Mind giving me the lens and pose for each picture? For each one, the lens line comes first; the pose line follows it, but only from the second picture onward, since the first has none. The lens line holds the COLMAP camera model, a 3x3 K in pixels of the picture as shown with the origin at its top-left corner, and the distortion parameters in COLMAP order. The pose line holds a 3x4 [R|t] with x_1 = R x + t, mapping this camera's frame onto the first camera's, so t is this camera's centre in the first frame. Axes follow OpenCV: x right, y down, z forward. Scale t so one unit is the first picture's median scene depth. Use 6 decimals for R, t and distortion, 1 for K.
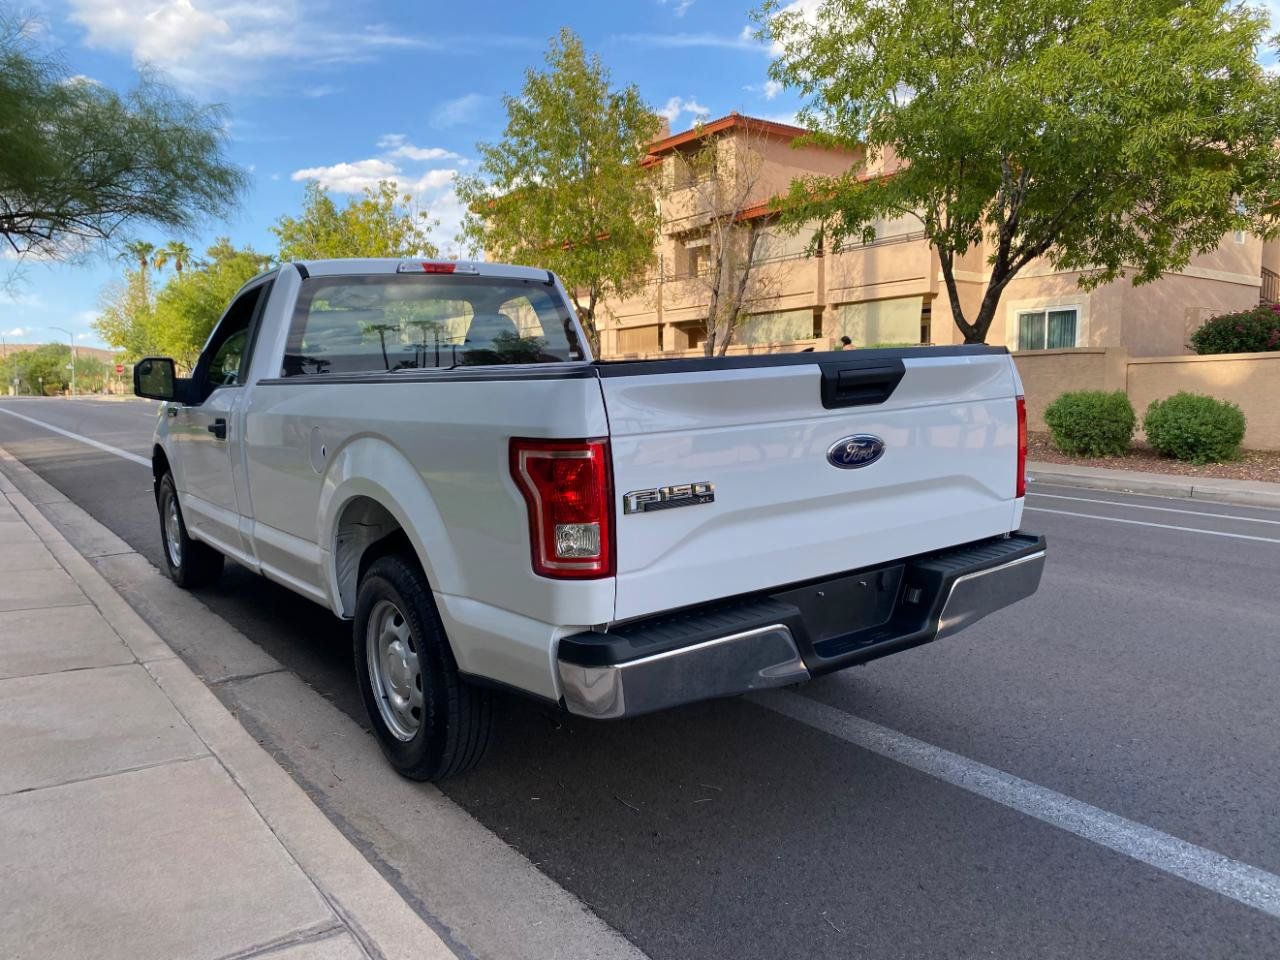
lens RADIAL K [[988.0, 0, 633.0], [0, 988.0, 484.1], [0, 0, 1]] dist [0.018511, -0.007794]
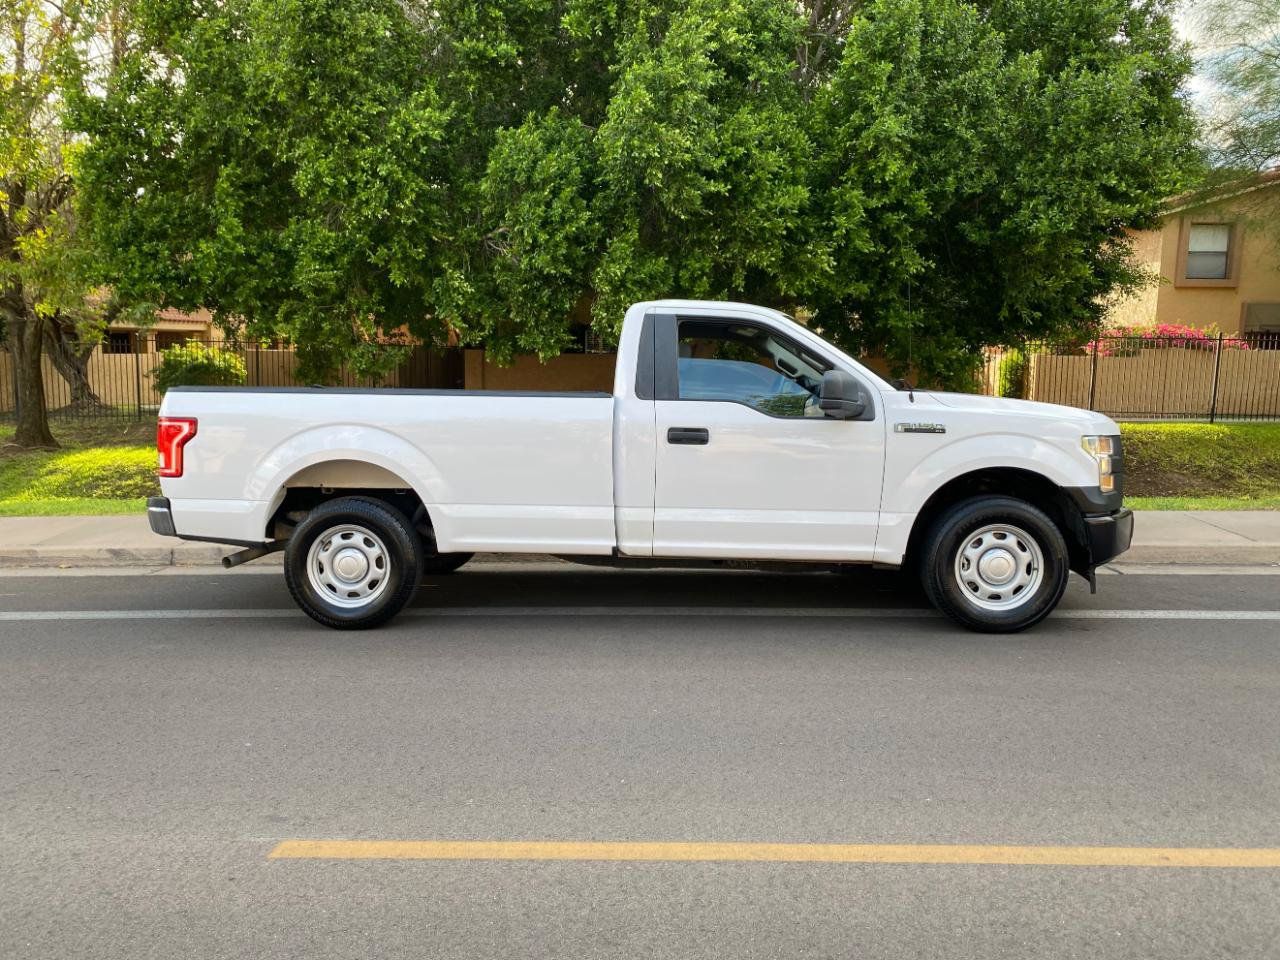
lens RADIAL K [[988.0, 0, 633.0], [0, 988.0, 484.1], [0, 0, 1]] dist [0.018511, -0.007794]
pose [[-0.637487, 0.105557, -0.763196, 0.730050], [-0.077467, 0.976769, 0.199804, -0.233930], [0.766557, 0.186495, -0.614500, 1.656535]]
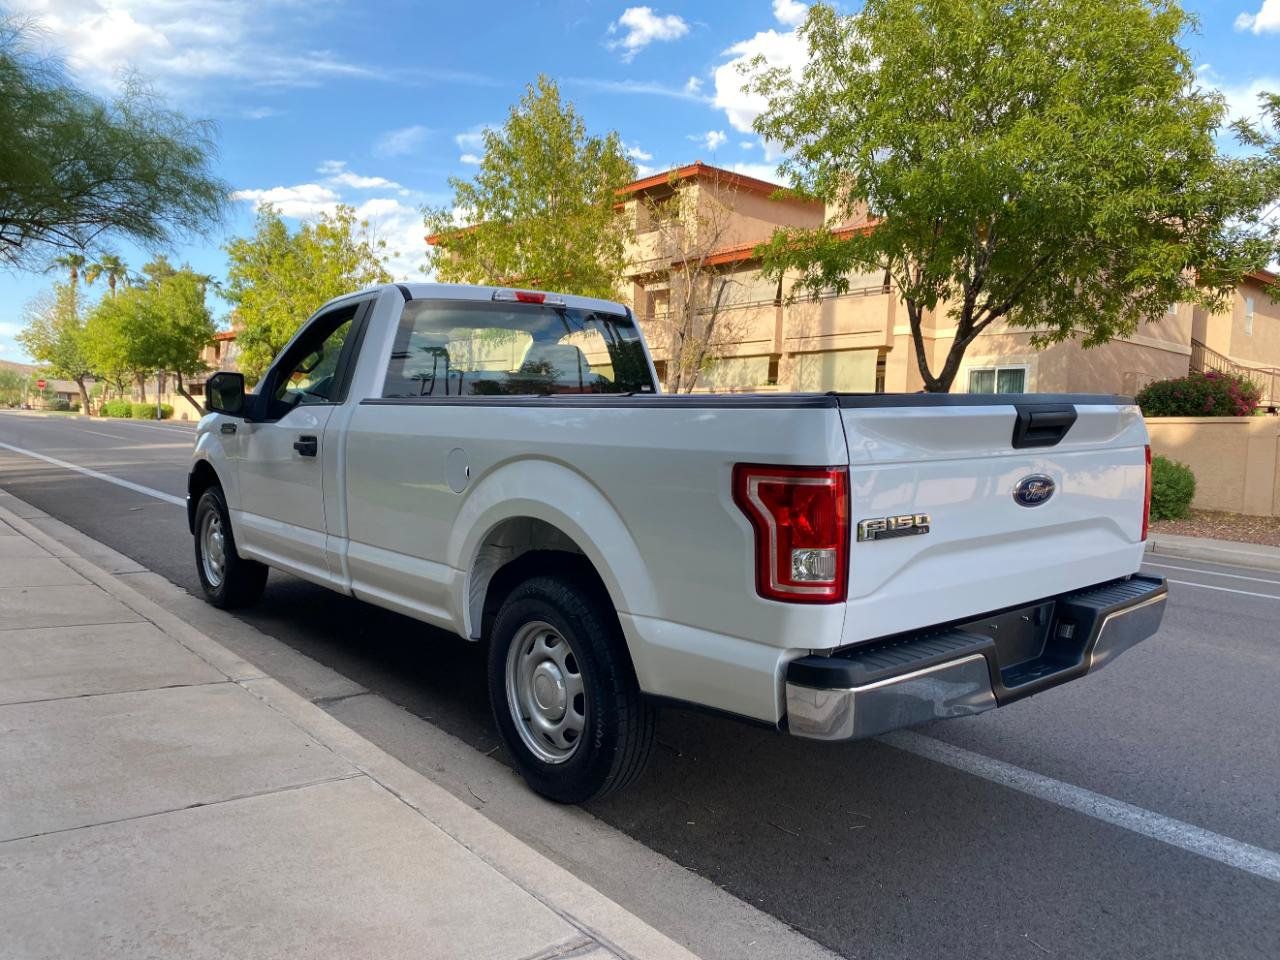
lens RADIAL K [[985.6, 0, 636.5], [0, 985.6, 492.7], [0, 0, 1]] dist [0.021435, -0.007230]
pose [[0.996536, 0.037440, 0.074262, -0.140049], [-0.035115, 0.998859, -0.032369, 0.009256], [-0.075389, 0.029649, 0.996713, -0.005729]]
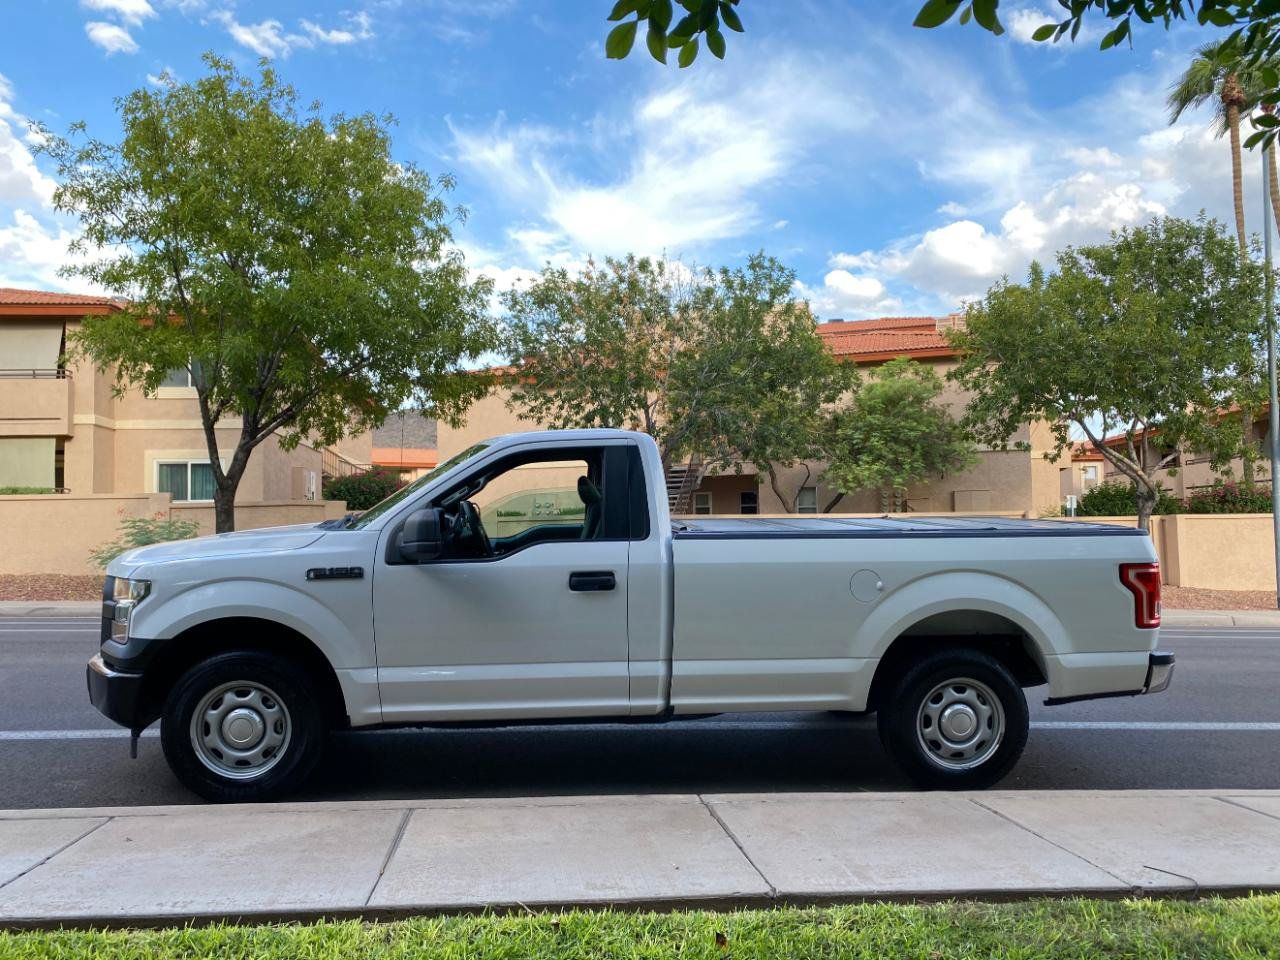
lens RADIAL K [[988.0, 0, 633.0], [0, 988.0, 484.1], [0, 0, 1]] dist [0.018511, -0.007794]
pose [[0.506377, 0.040753, 0.861349, -1.120909], [0.086707, 0.991414, -0.097881, -0.045456], [-0.857942, 0.124250, 0.498496, 0.381115]]
